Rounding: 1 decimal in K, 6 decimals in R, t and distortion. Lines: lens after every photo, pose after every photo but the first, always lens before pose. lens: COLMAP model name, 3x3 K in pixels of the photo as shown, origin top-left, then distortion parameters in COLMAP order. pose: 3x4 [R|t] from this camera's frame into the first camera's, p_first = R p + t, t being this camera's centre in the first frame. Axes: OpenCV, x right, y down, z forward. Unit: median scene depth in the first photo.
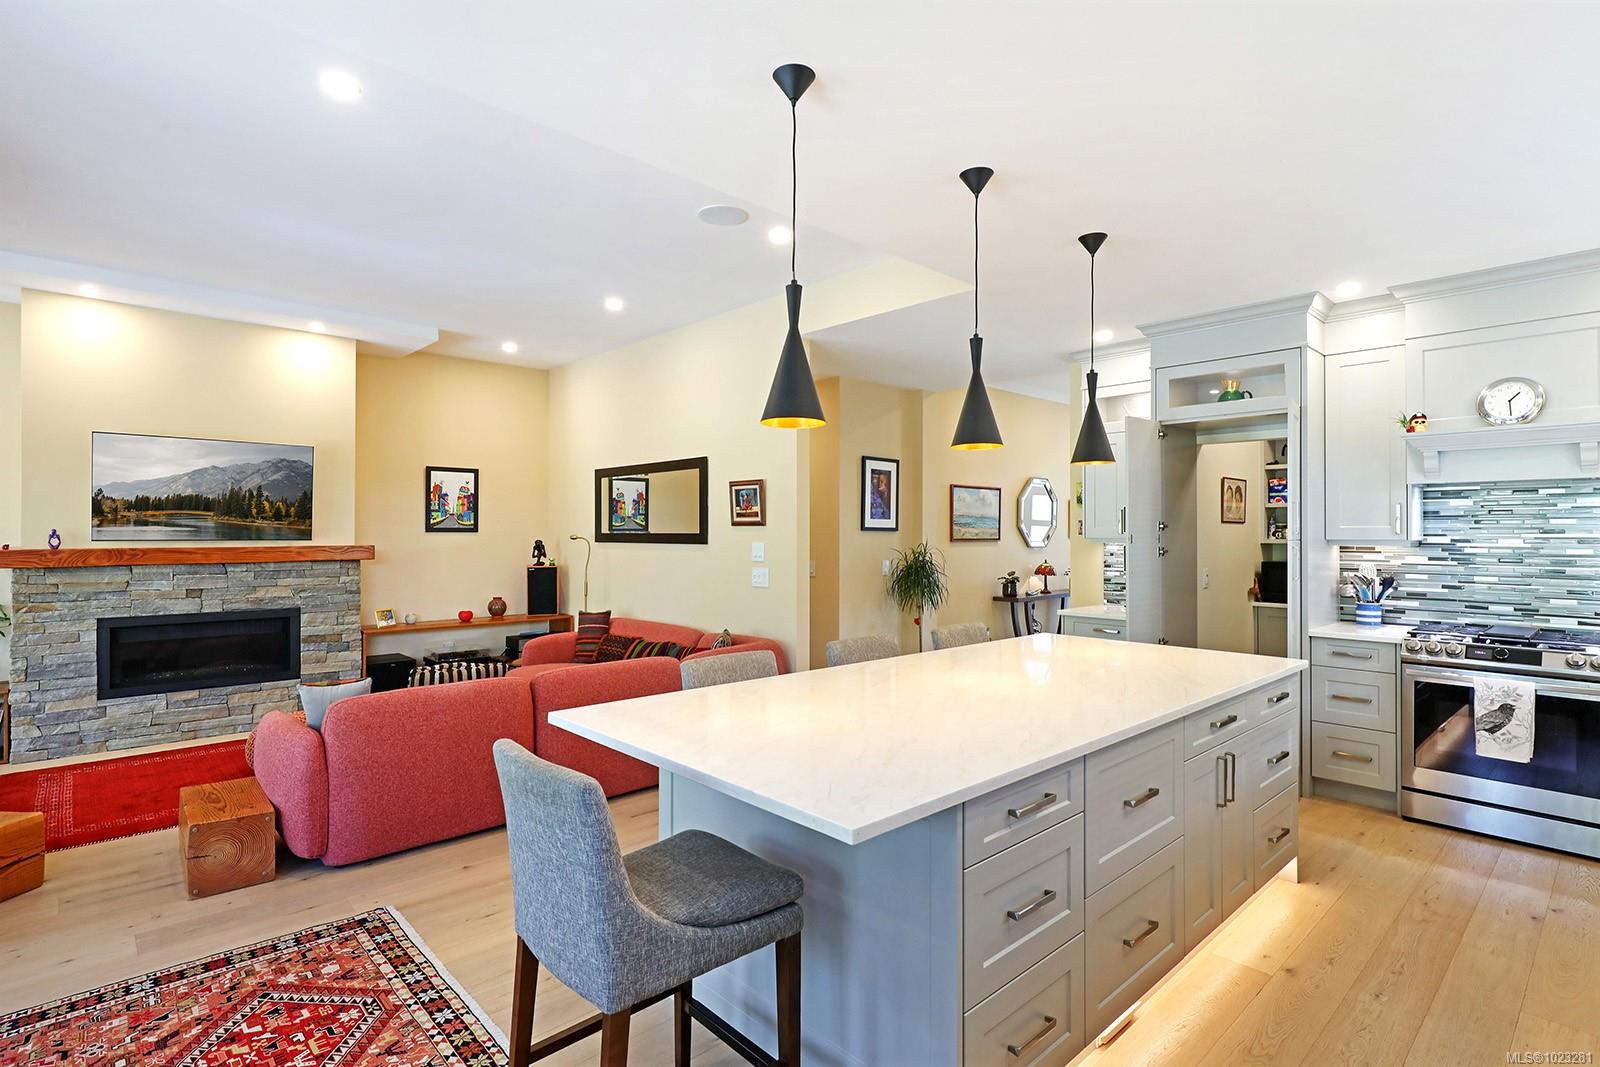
lens RADIAL K [[794.2, 0, 799.8], [0, 794.2, 524.1], [0, 0, 1]] dist [-0.001930, -0.001272]
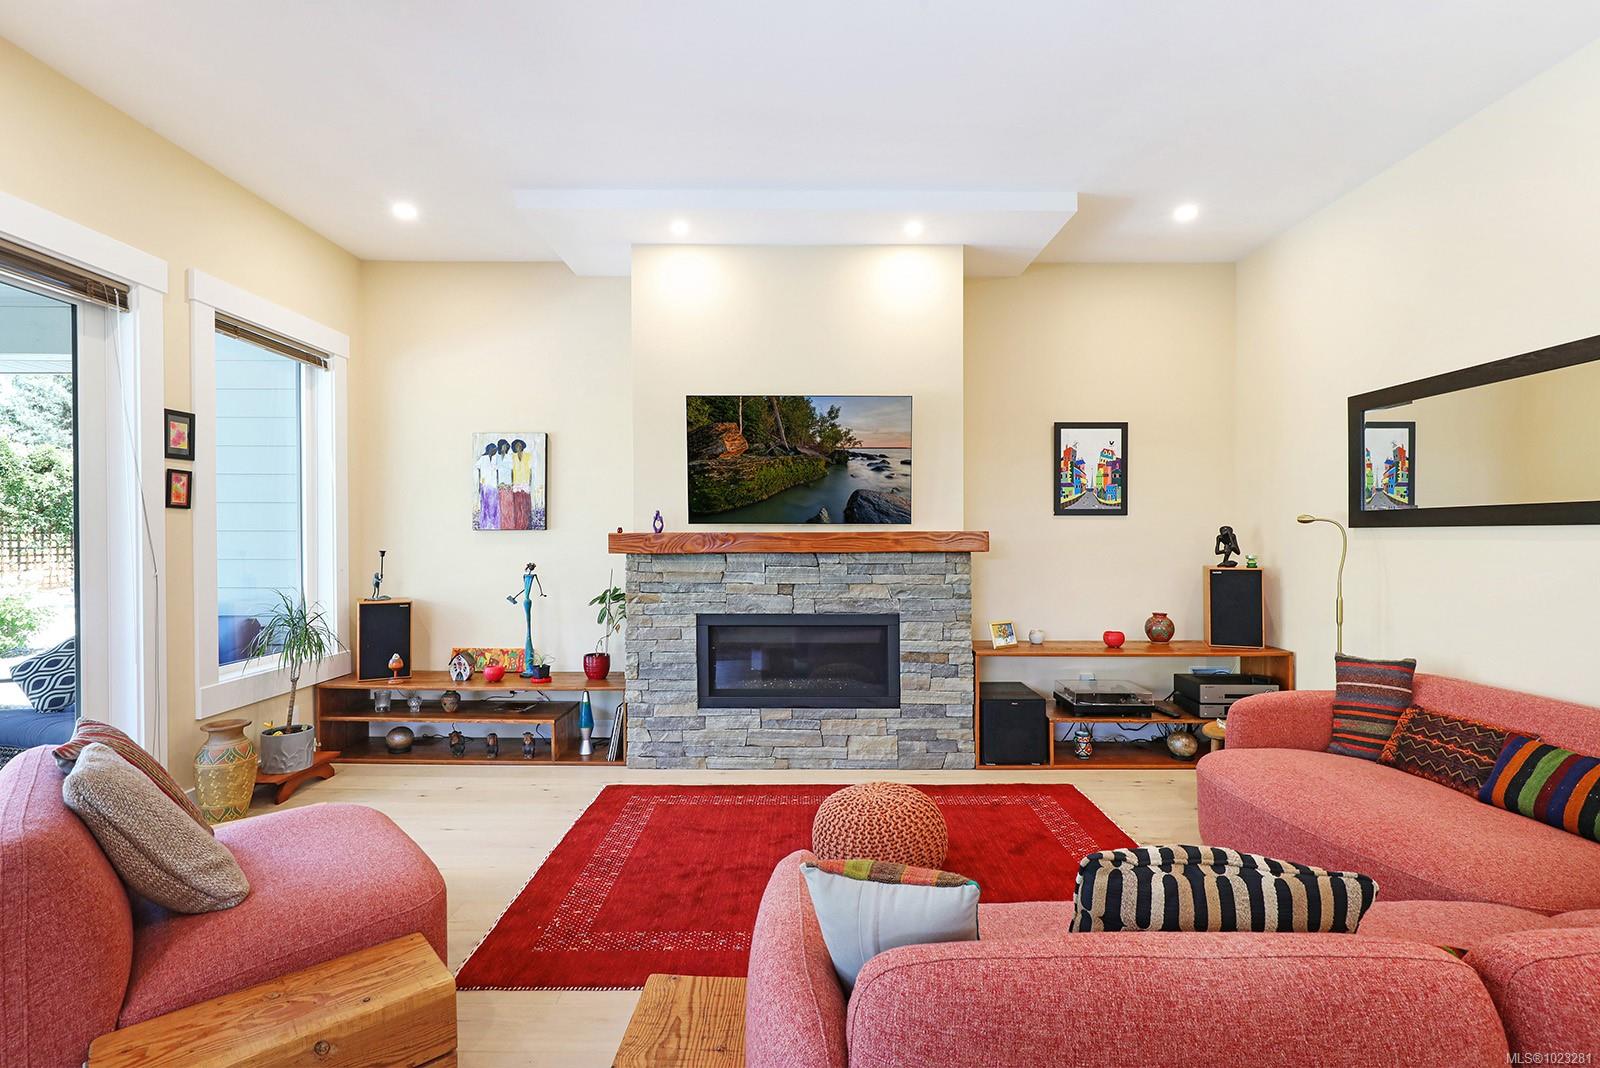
lens RADIAL K [[740.7, 0, 799.7], [0, 740.7, 532.7], [0, 0, 1]] dist [0.002124, -0.000029]
pose [[0.735797, -0.003432, -0.677194, -0.219585], [0.008922, 0.999949, 0.004626, 0.023898], [0.677144, -0.009446, 0.735790, 0.412858]]
